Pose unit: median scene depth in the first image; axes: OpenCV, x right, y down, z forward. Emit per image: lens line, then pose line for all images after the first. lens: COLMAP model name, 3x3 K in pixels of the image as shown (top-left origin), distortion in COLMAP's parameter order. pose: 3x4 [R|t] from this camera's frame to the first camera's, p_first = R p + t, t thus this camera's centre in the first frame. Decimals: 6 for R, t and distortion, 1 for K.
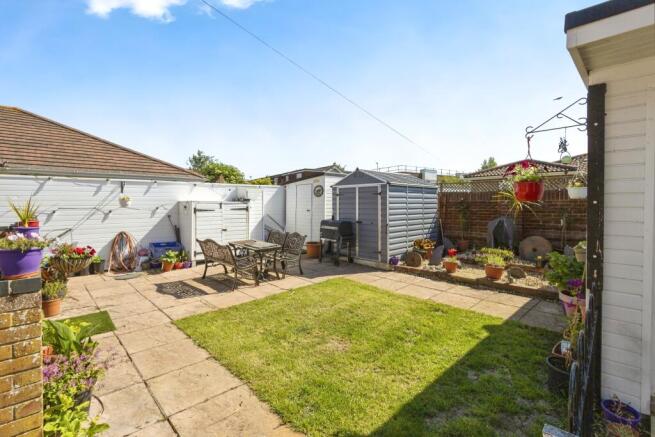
lens RADIAL K [[309.5, 0, 327.1], [0, 309.5, 206.4], [0, 0, 1]] dist [0.002795, 0.000406]
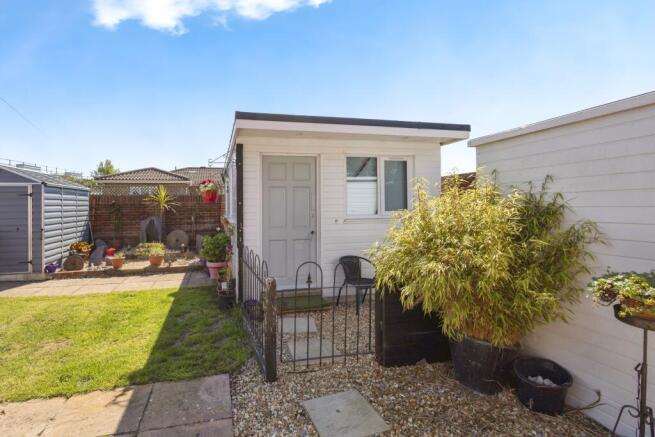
lens RADIAL K [[309.5, 0, 327.1], [0, 309.5, 206.4], [0, 0, 1]] dist [0.002795, 0.000406]
pose [[0.406008, -0.009367, 0.913821, -0.294597], [0.018665, 0.999824, 0.001956, 0.005644], [-0.913679, 0.016262, 0.406112, -0.126552]]
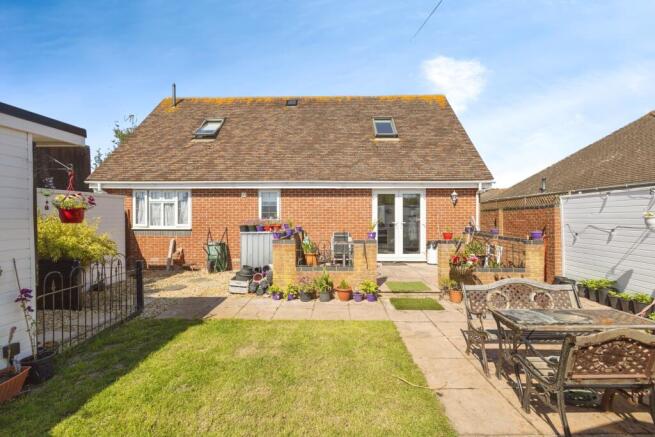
lens RADIAL K [[309.5, 0, 327.1], [0, 309.5, 206.4], [0, 0, 1]] dist [0.002795, 0.000406]
pose [[-0.699245, -0.022258, -0.714535, 0.368754], [-0.008271, 0.999700, -0.023046, -0.025767], [0.714834, -0.010205, -0.699220, 1.147476]]
